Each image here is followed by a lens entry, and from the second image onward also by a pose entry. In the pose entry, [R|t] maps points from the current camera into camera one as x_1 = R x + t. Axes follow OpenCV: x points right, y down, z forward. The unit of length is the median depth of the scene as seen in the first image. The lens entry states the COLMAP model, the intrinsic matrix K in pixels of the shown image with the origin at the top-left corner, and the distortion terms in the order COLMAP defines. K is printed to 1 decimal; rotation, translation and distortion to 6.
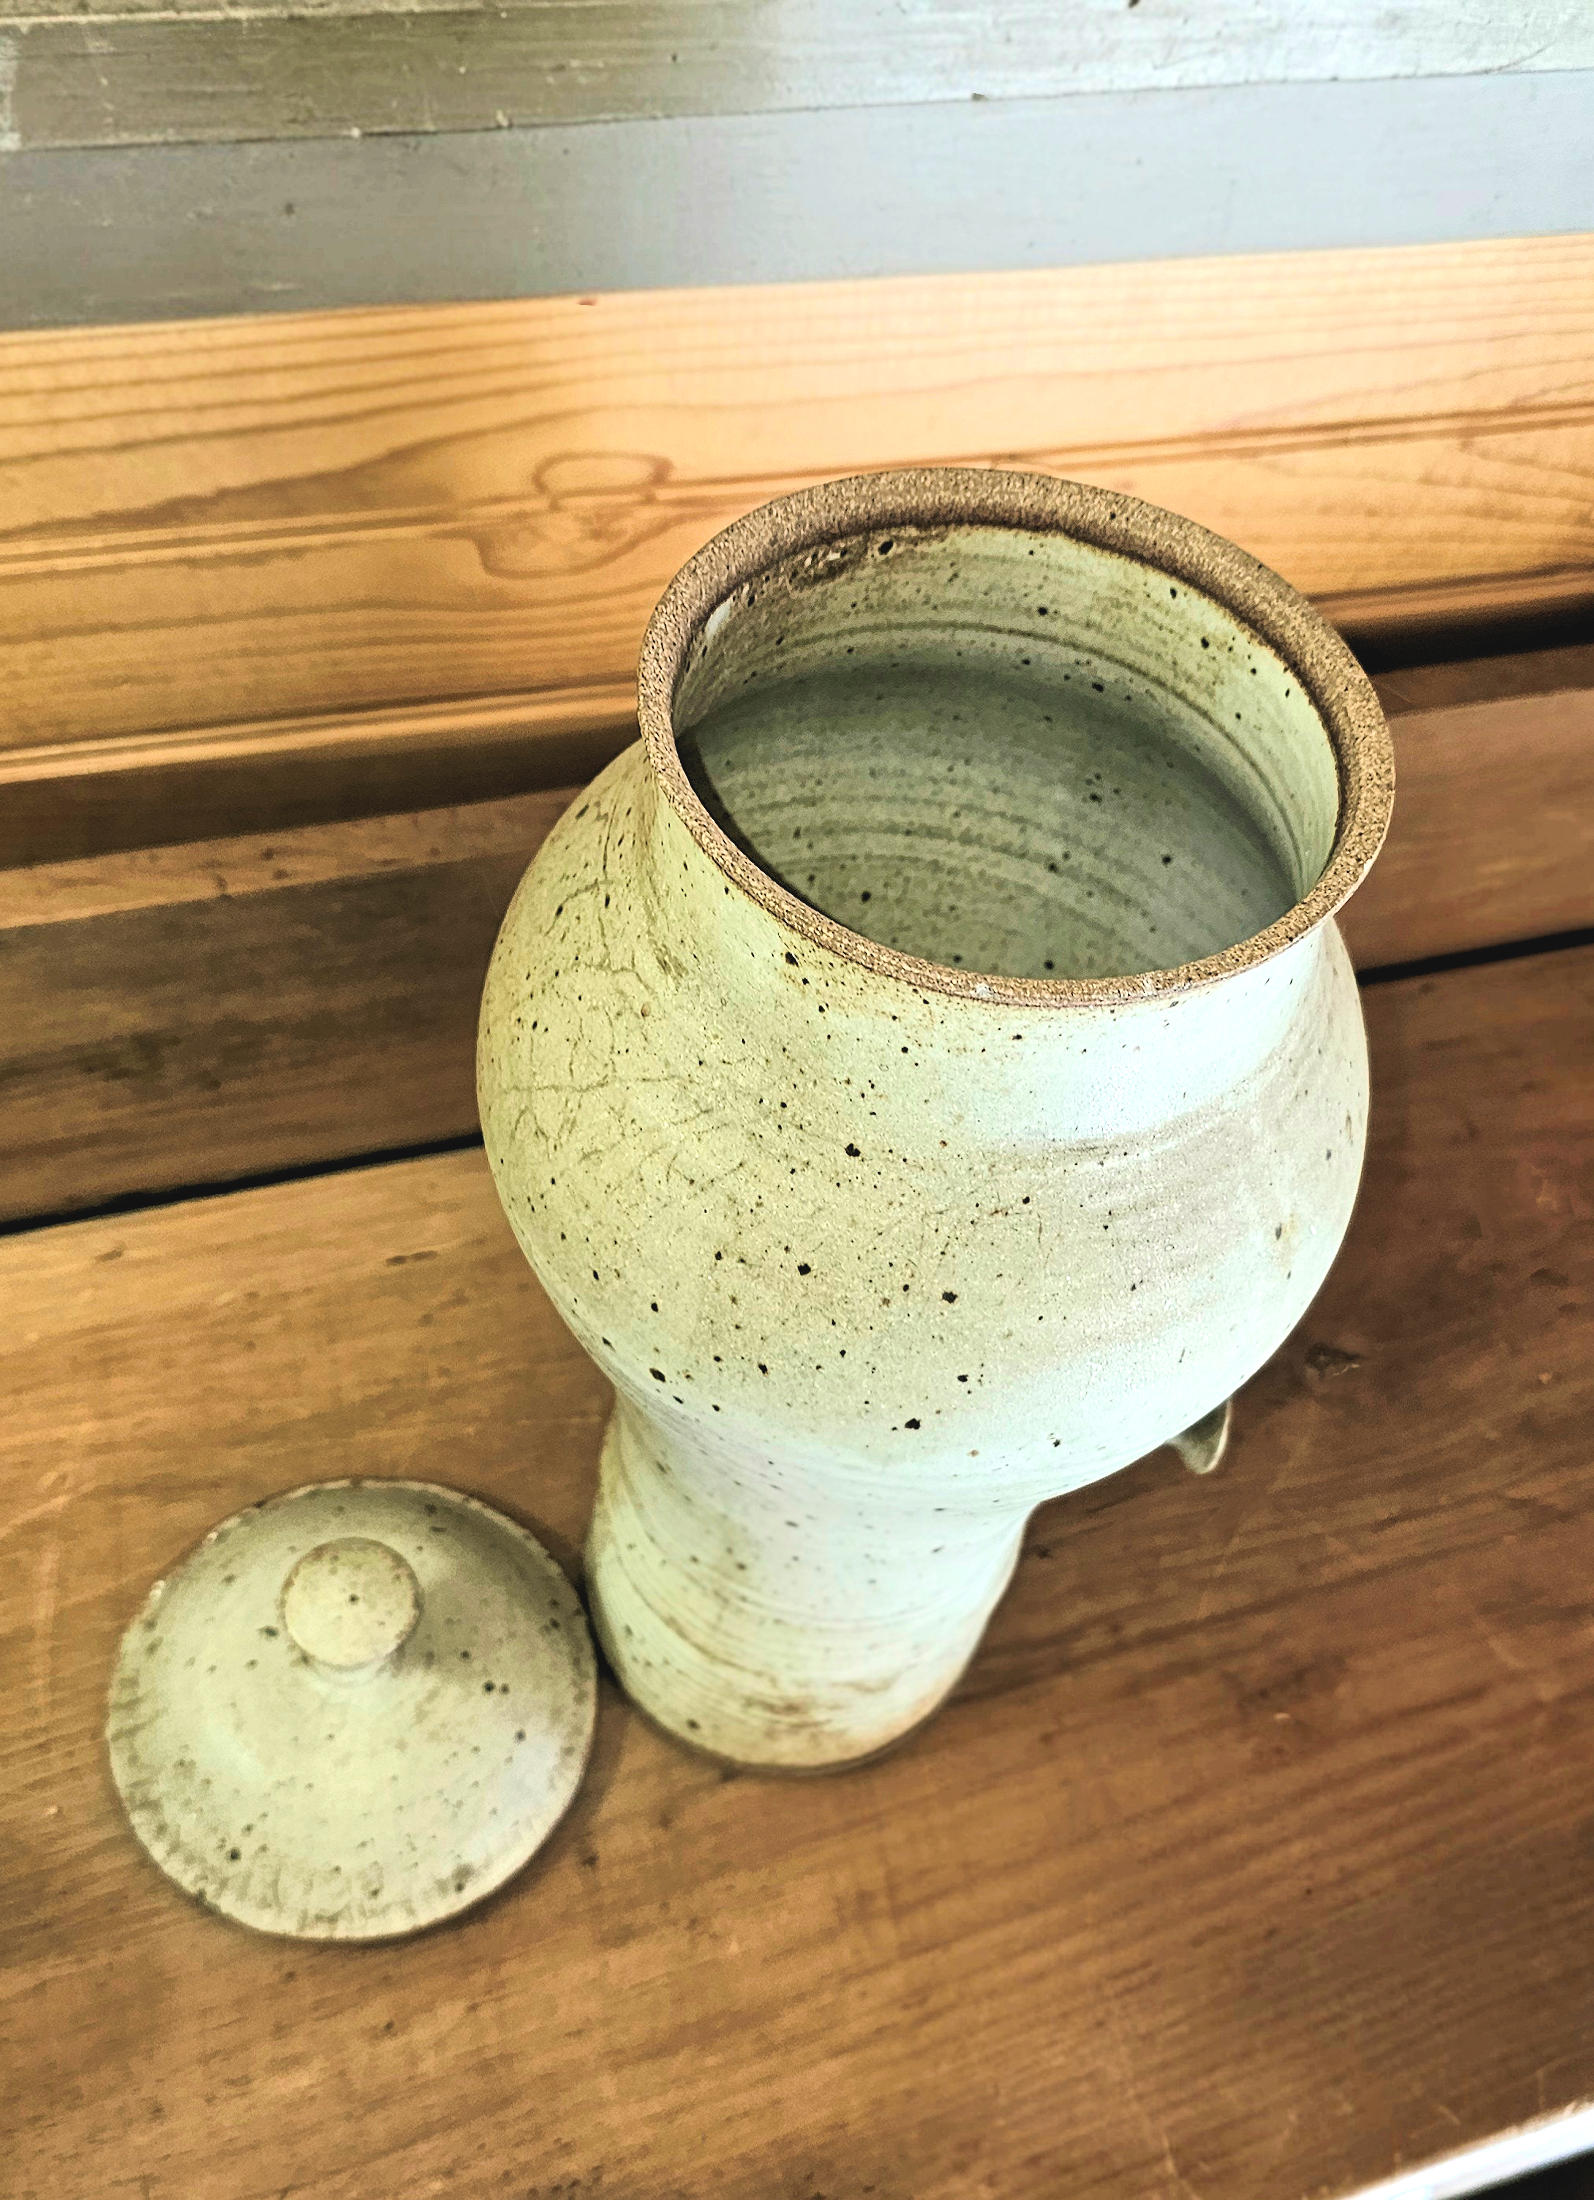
lens RADIAL K [[2257.4, 0, 850.3], [0, 2257.4, 1224.3], [0, 0, 1]] dist [0.004330, 0.000000]
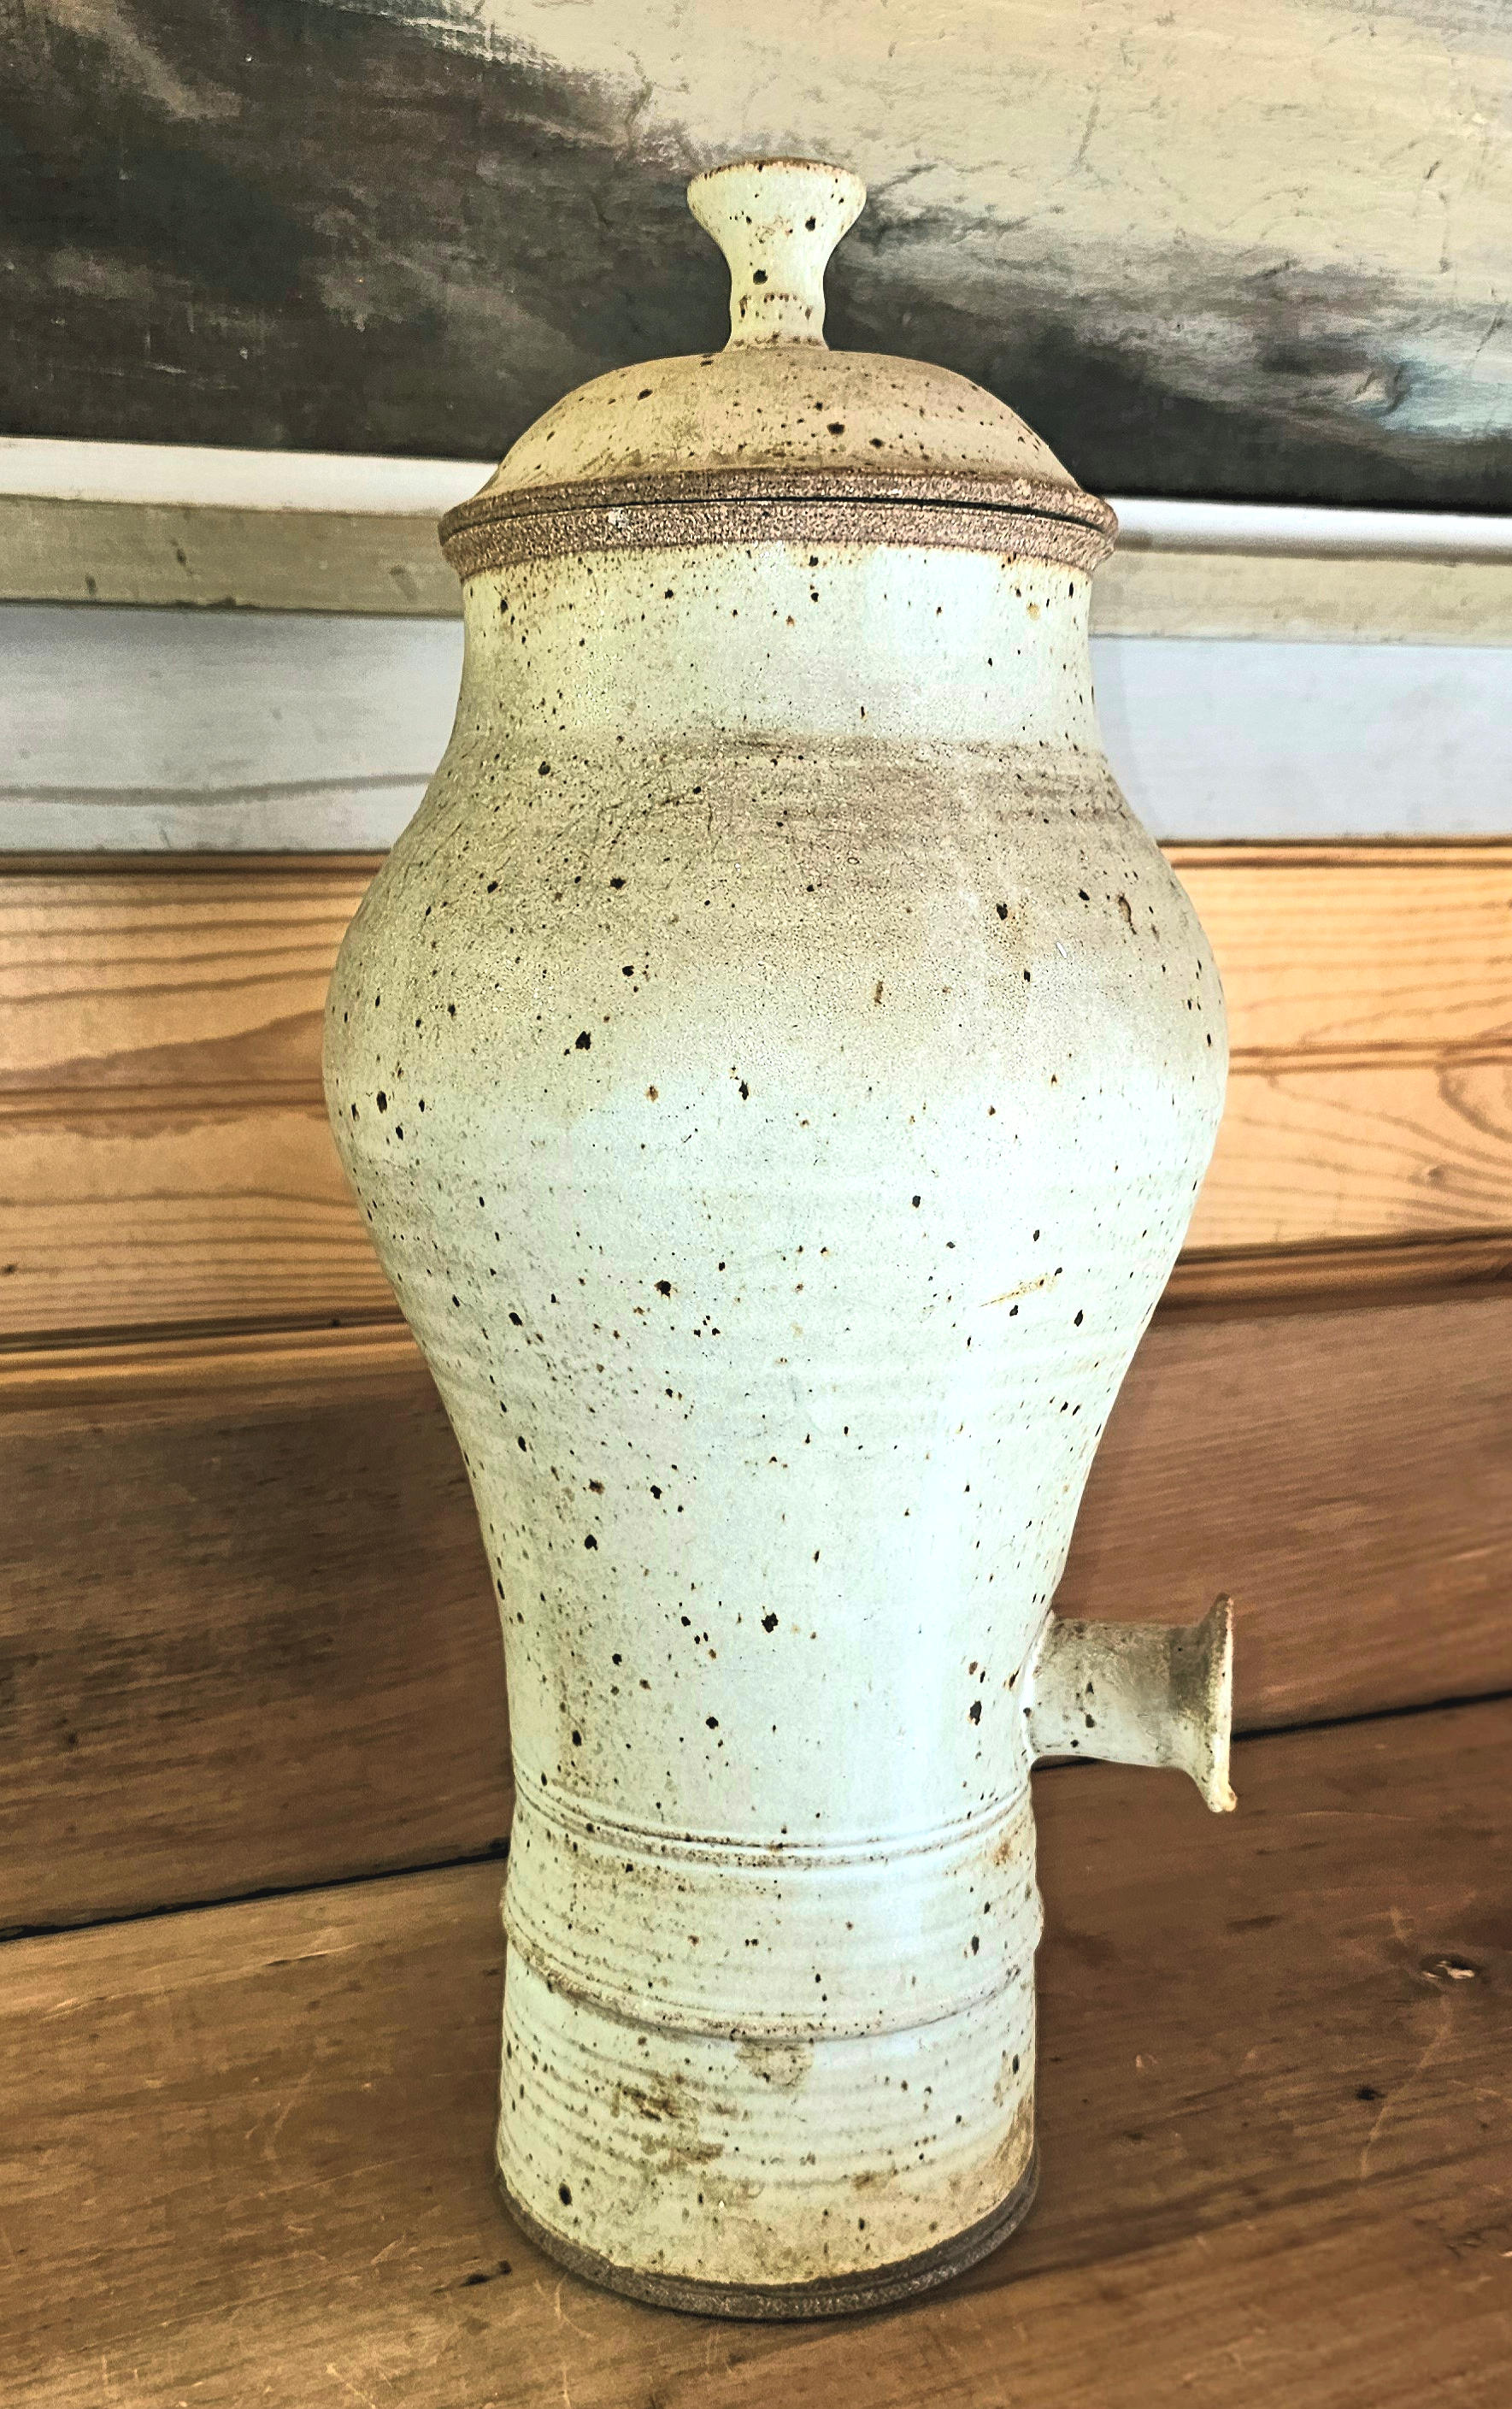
lens RADIAL K [[2445.7, 0, 743.4], [0, 2445.7, 1252.5], [0, 0, 1]] dist [0.015900, 0.000000]
pose [[0.988845, -0.145909, 0.029946, -0.027046], [0.124408, 0.698493, -0.704720, 0.563941], [0.081908, 0.700584, 0.708853, 0.235728]]
